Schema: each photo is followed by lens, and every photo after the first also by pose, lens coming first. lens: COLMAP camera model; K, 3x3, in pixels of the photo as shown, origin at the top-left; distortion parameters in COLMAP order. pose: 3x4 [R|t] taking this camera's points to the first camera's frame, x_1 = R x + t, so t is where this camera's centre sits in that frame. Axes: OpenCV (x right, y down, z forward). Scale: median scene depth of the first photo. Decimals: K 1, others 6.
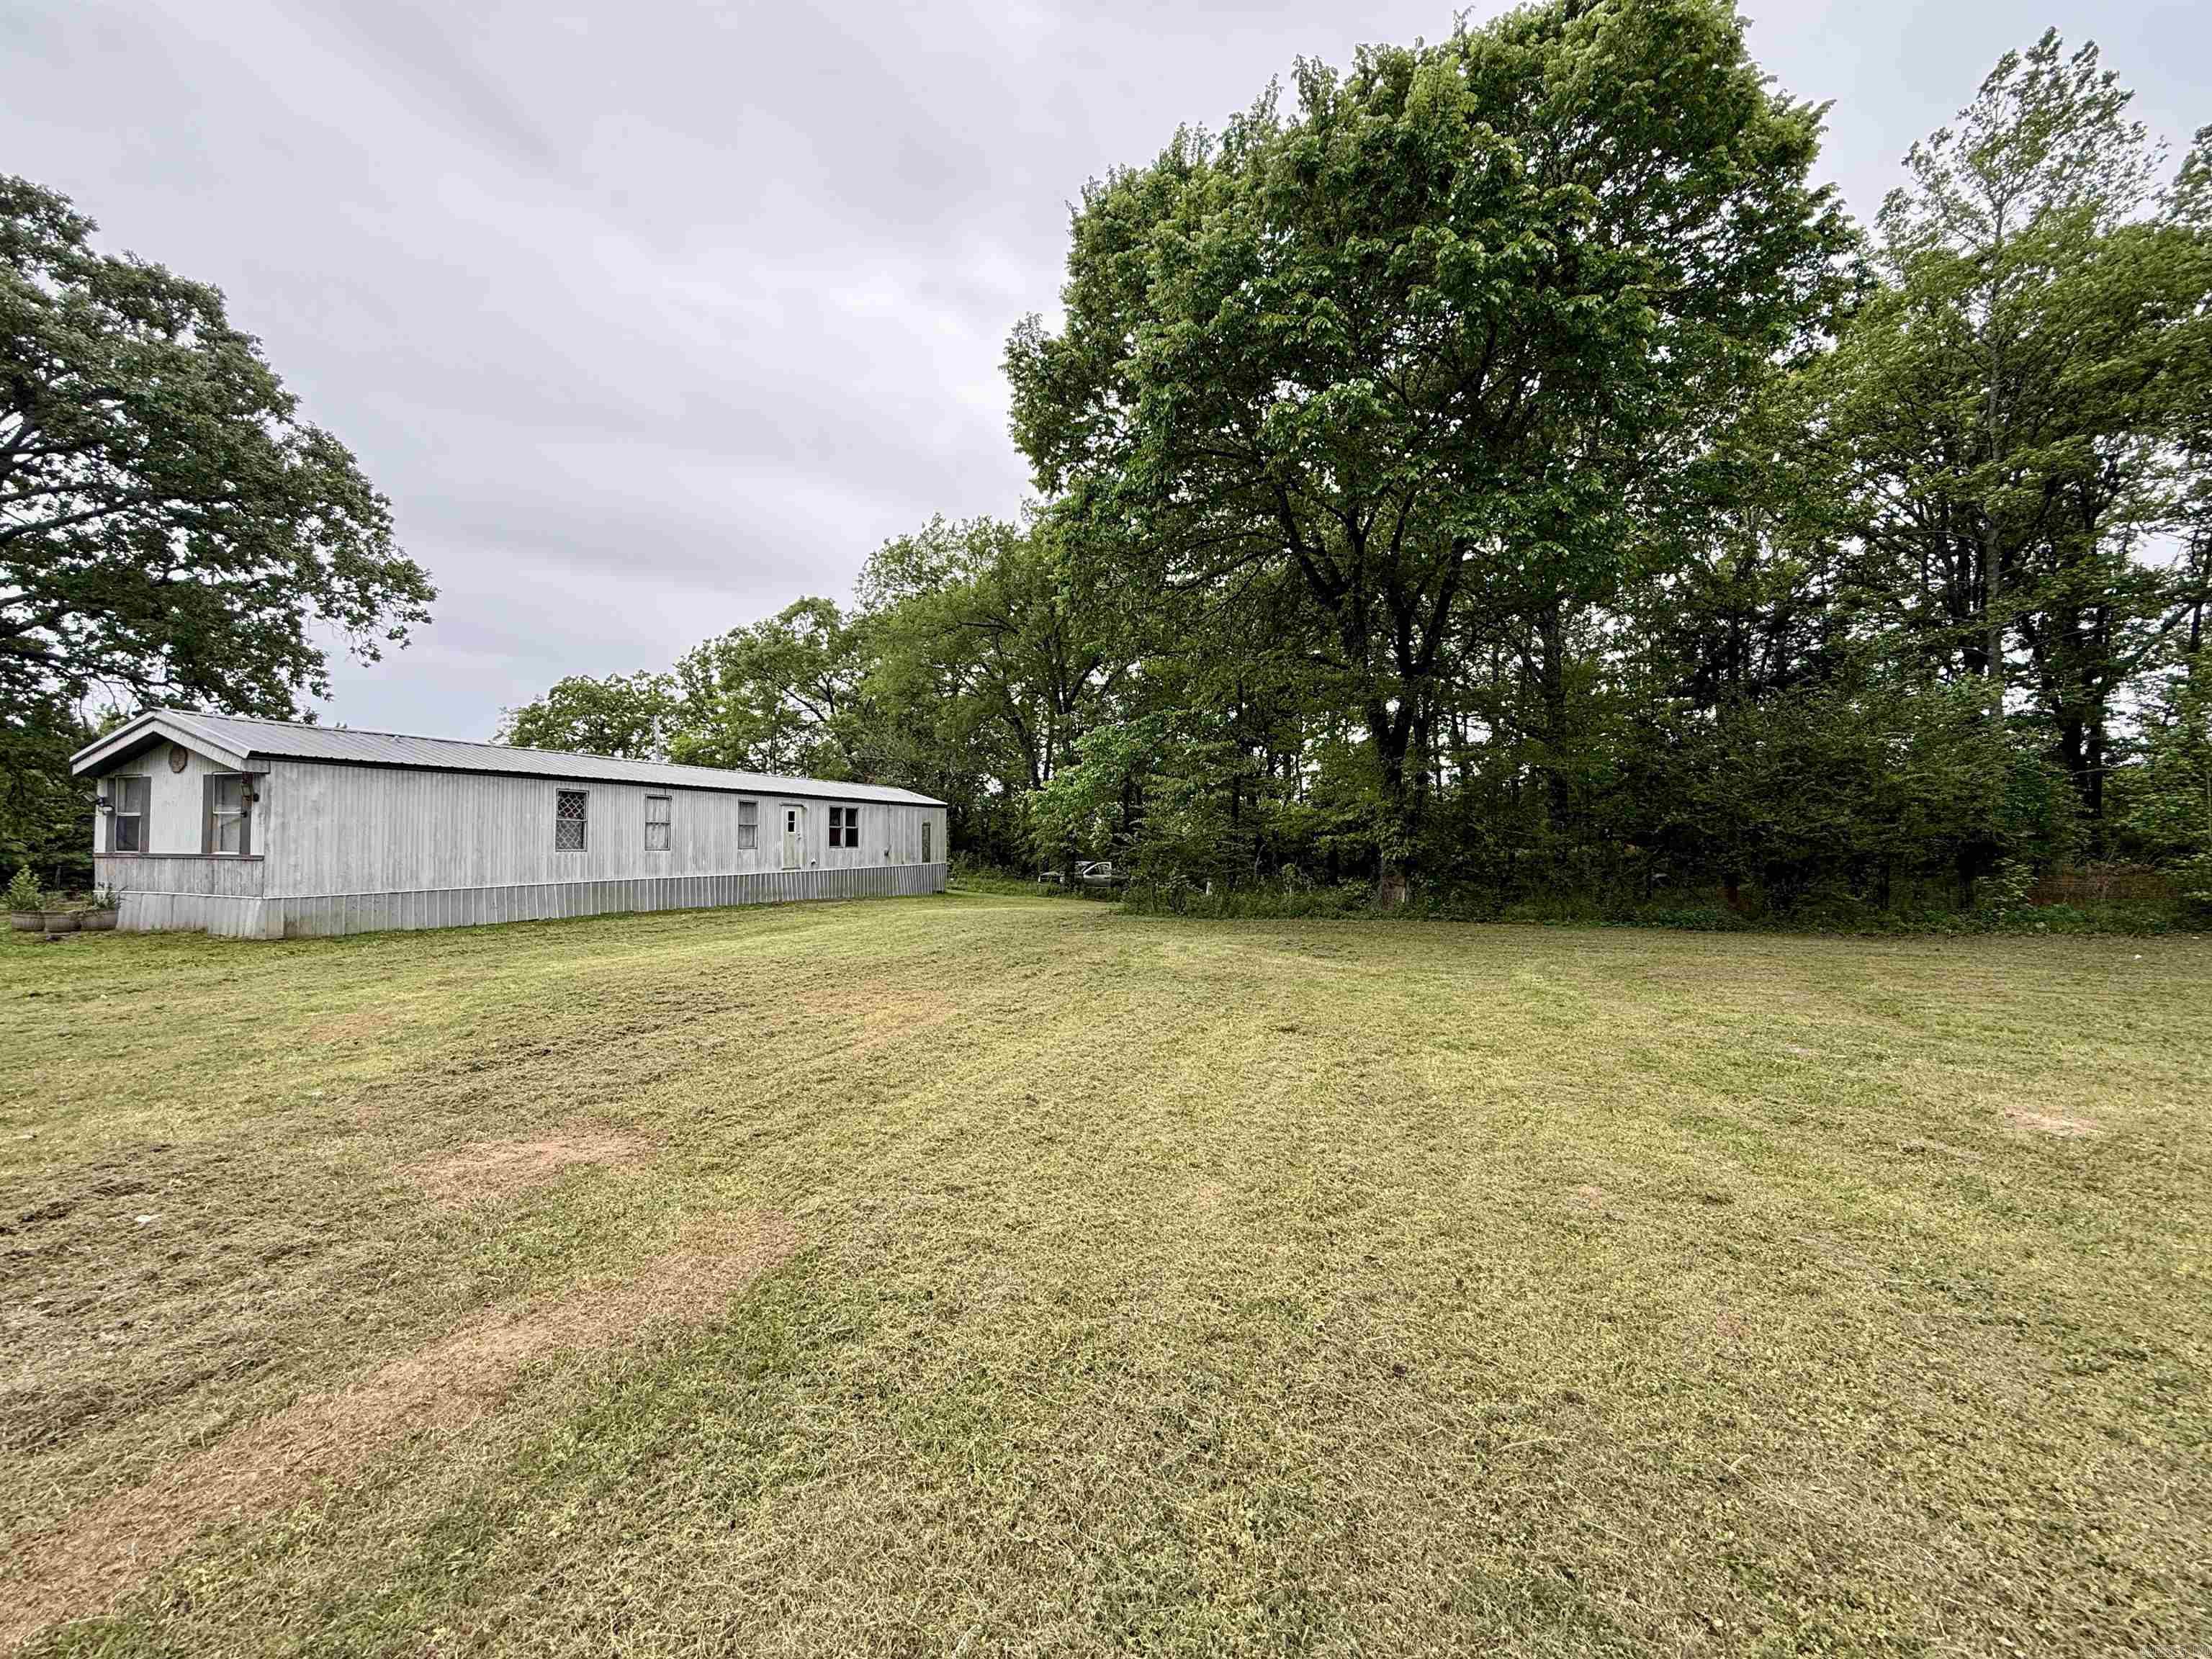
lens RADIAL K [[877.6, 0, 1109.5], [0, 877.6, 830.7], [0, 0, 1]] dist [-0.006894, 0.000407]
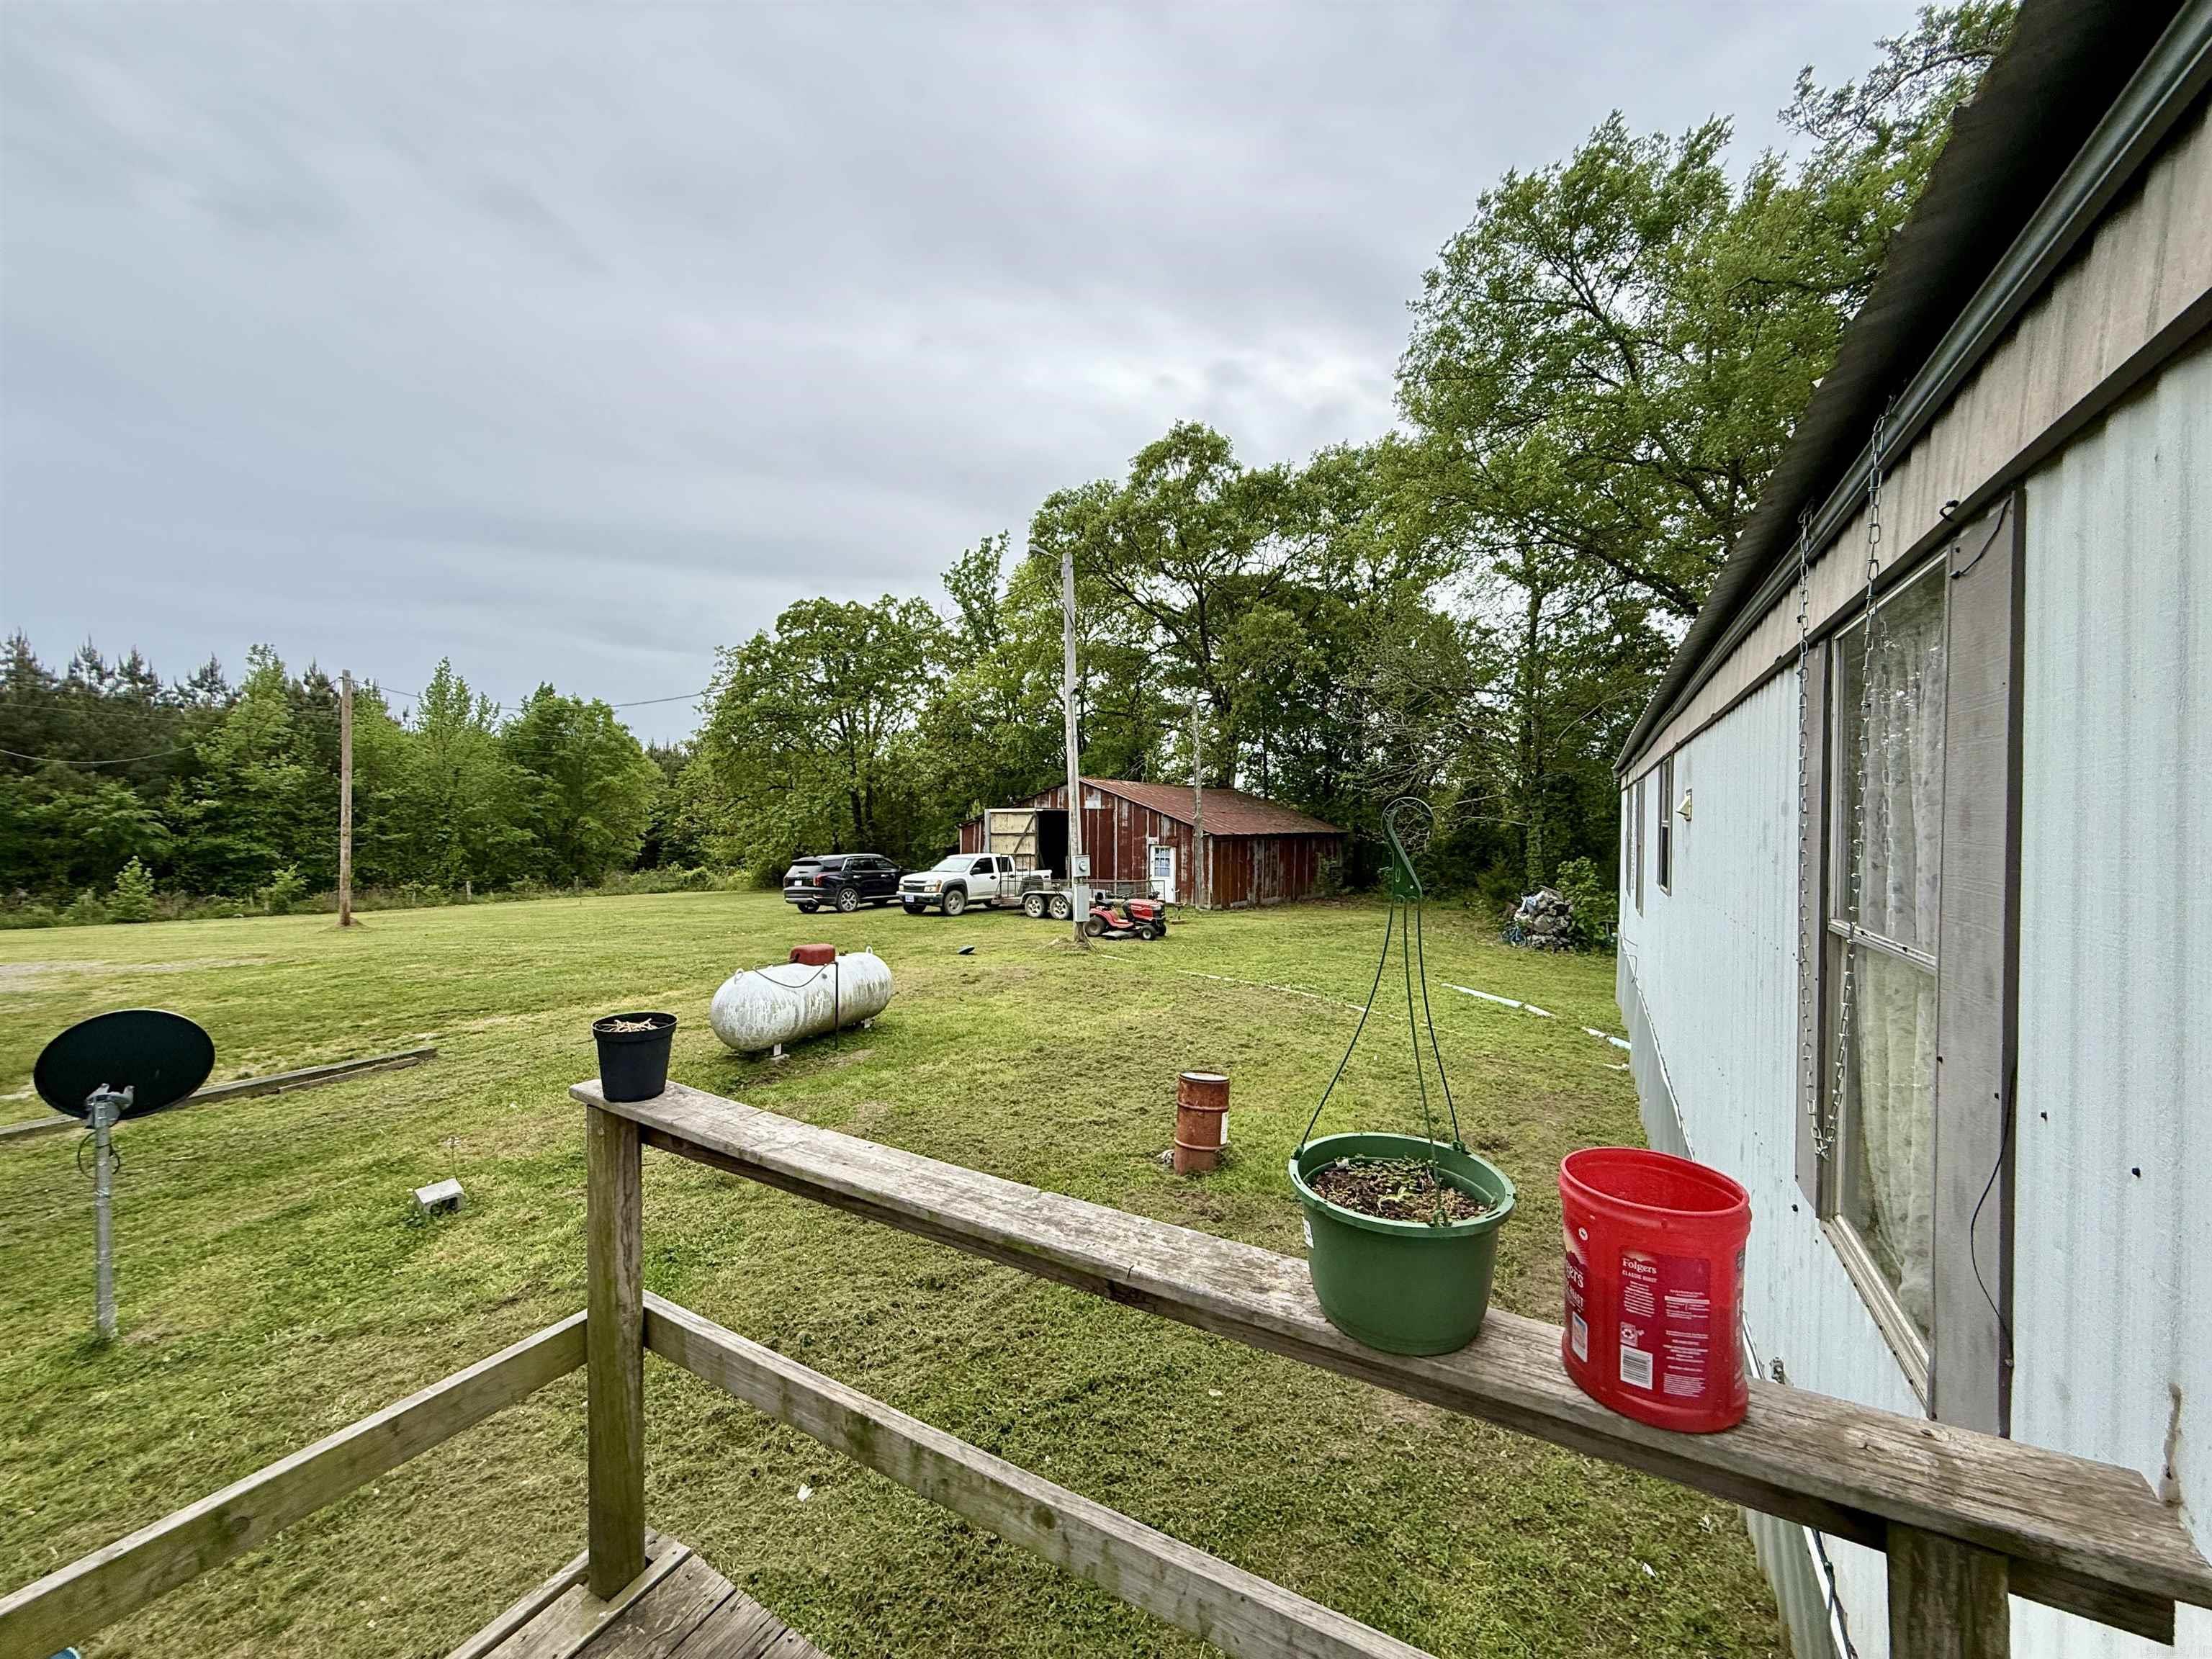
lens RADIAL K [[877.6, 0, 1108.7], [0, 877.6, 826.9], [0, 0, 1]] dist [-0.006894, 0.000407]
pose [[0.982532, 0.013065, -0.185637, -0.699508], [-0.009396, 0.999743, 0.020632, -0.017811], [0.185859, -0.018527, 0.982402, 1.005465]]
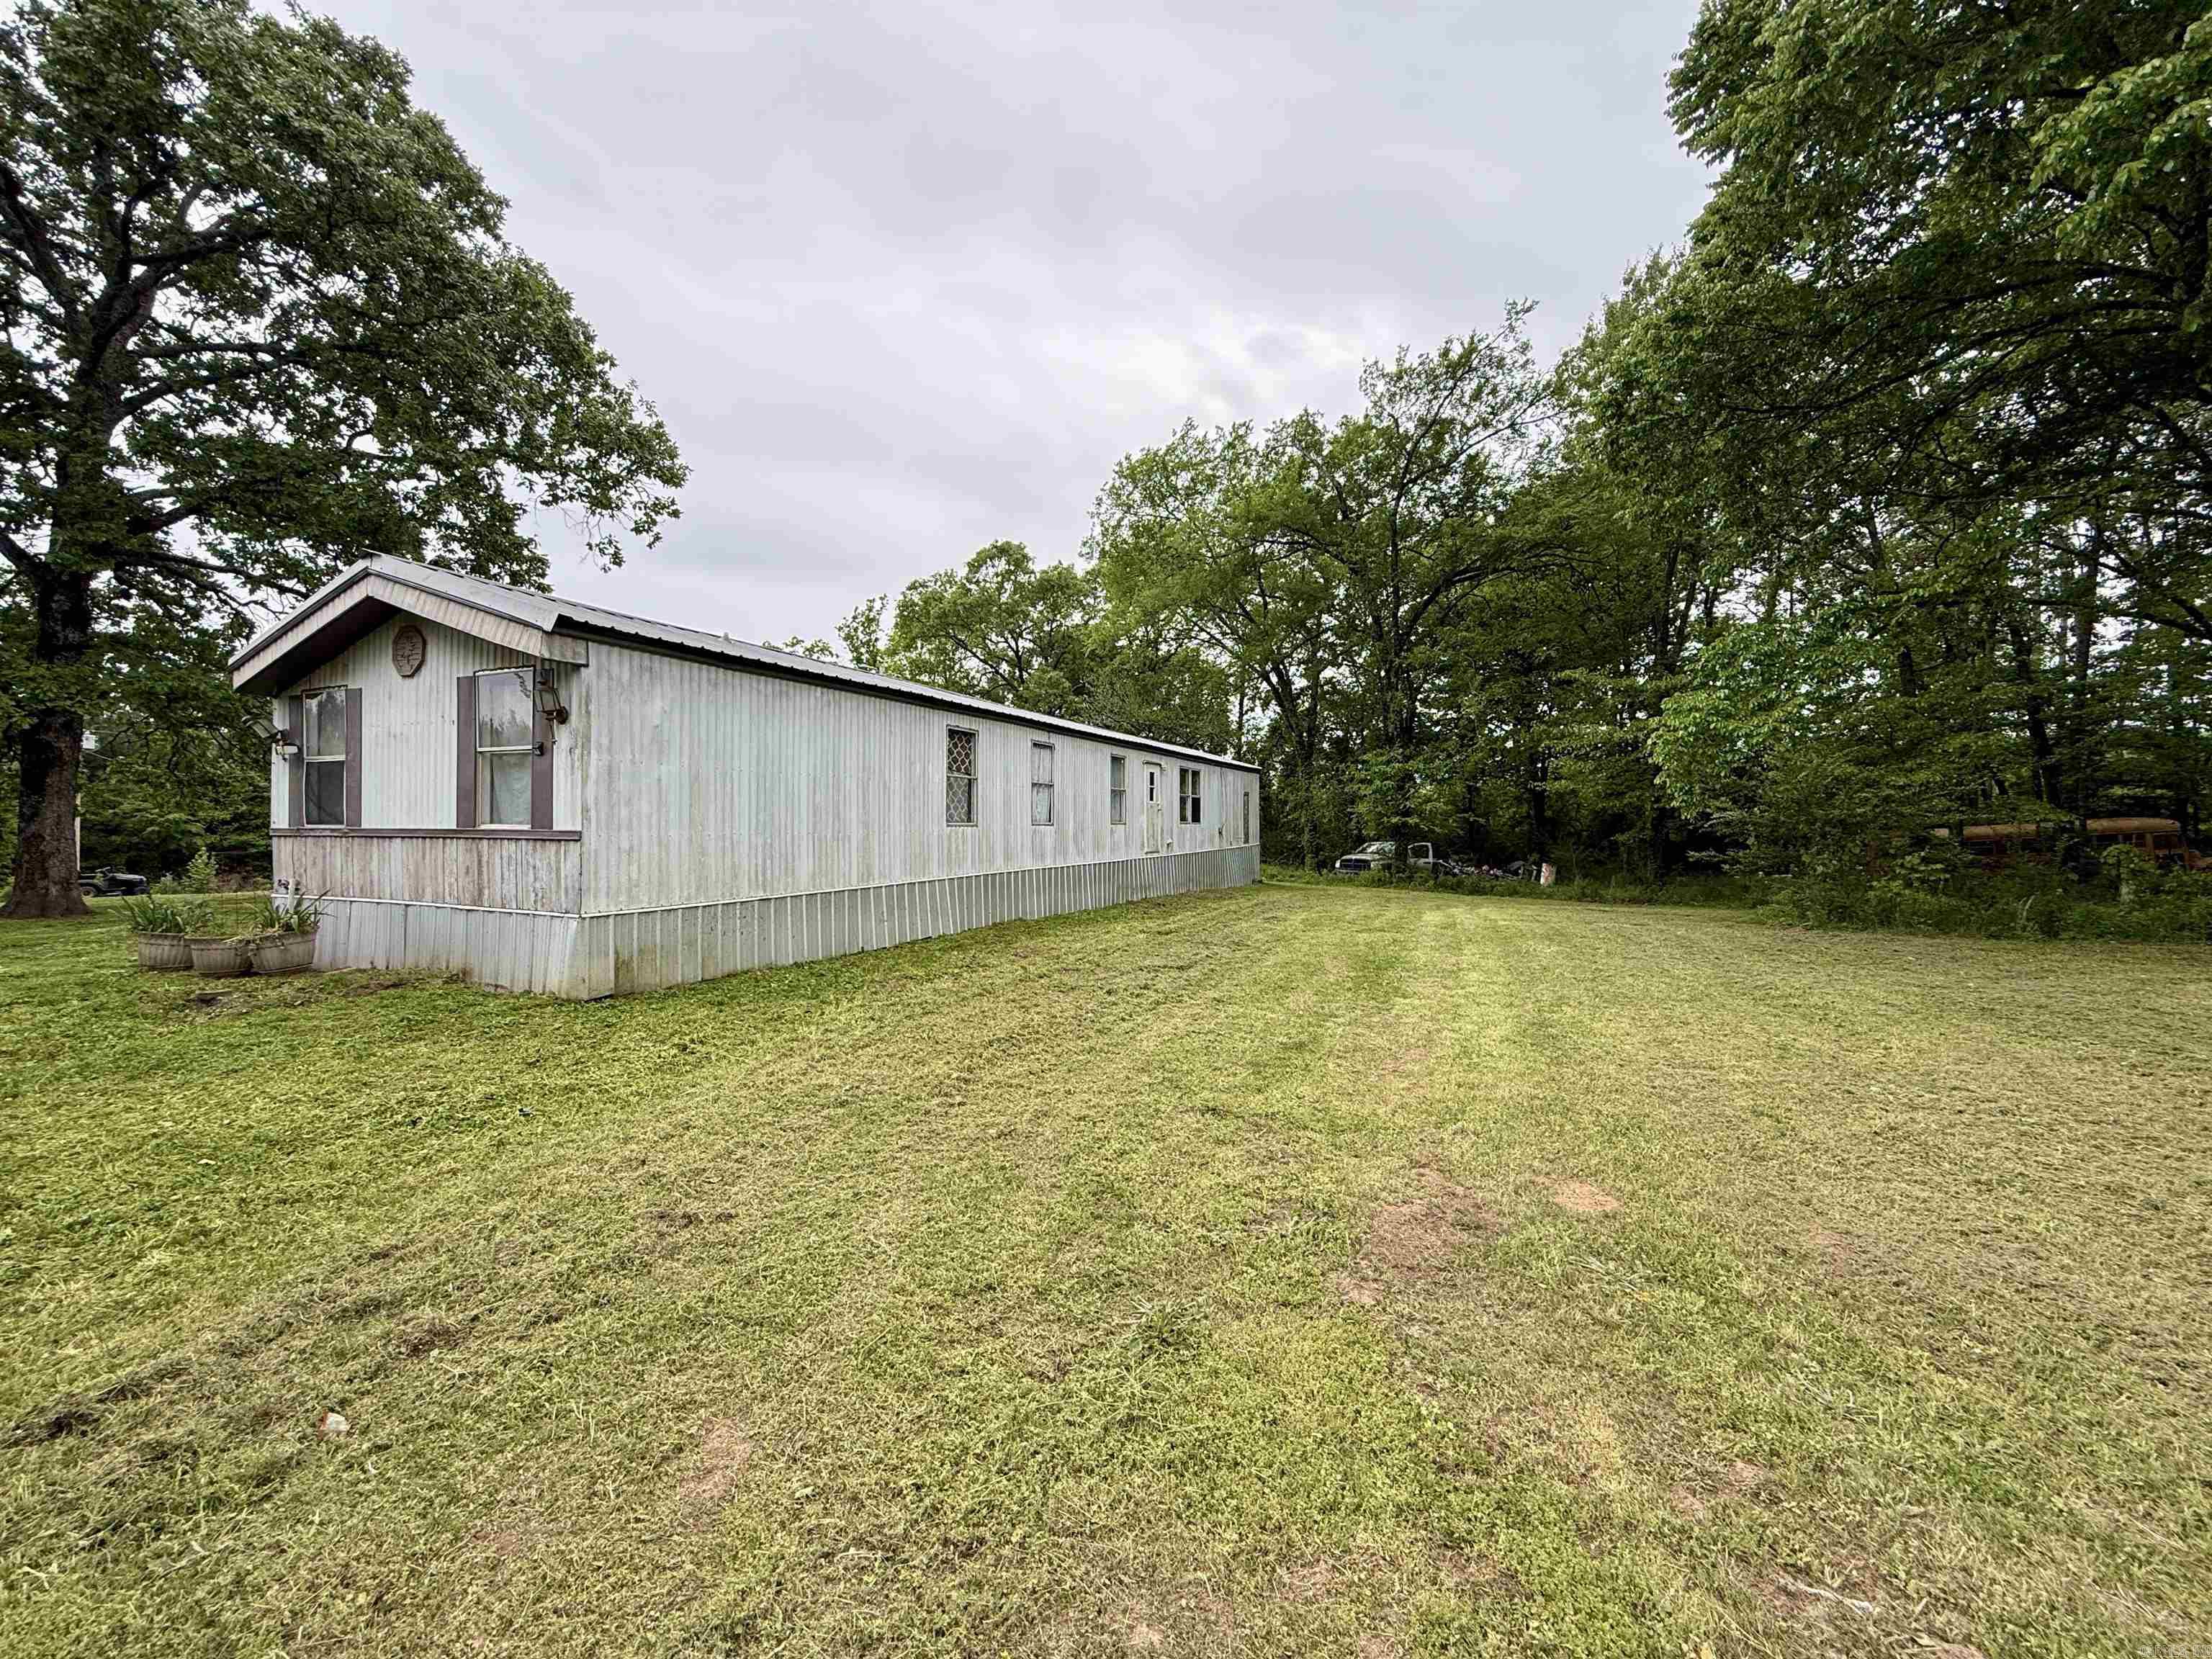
lens RADIAL K [[877.6, 0, 1109.7], [0, 877.6, 834.1], [0, 0, 1]] dist [-0.006894, 0.000407]
pose [[0.995594, -0.001765, -0.093751, -0.376749], [0.004212, 0.999655, 0.025917, 0.011263], [0.093673, -0.026197, 0.995258, 0.321042]]
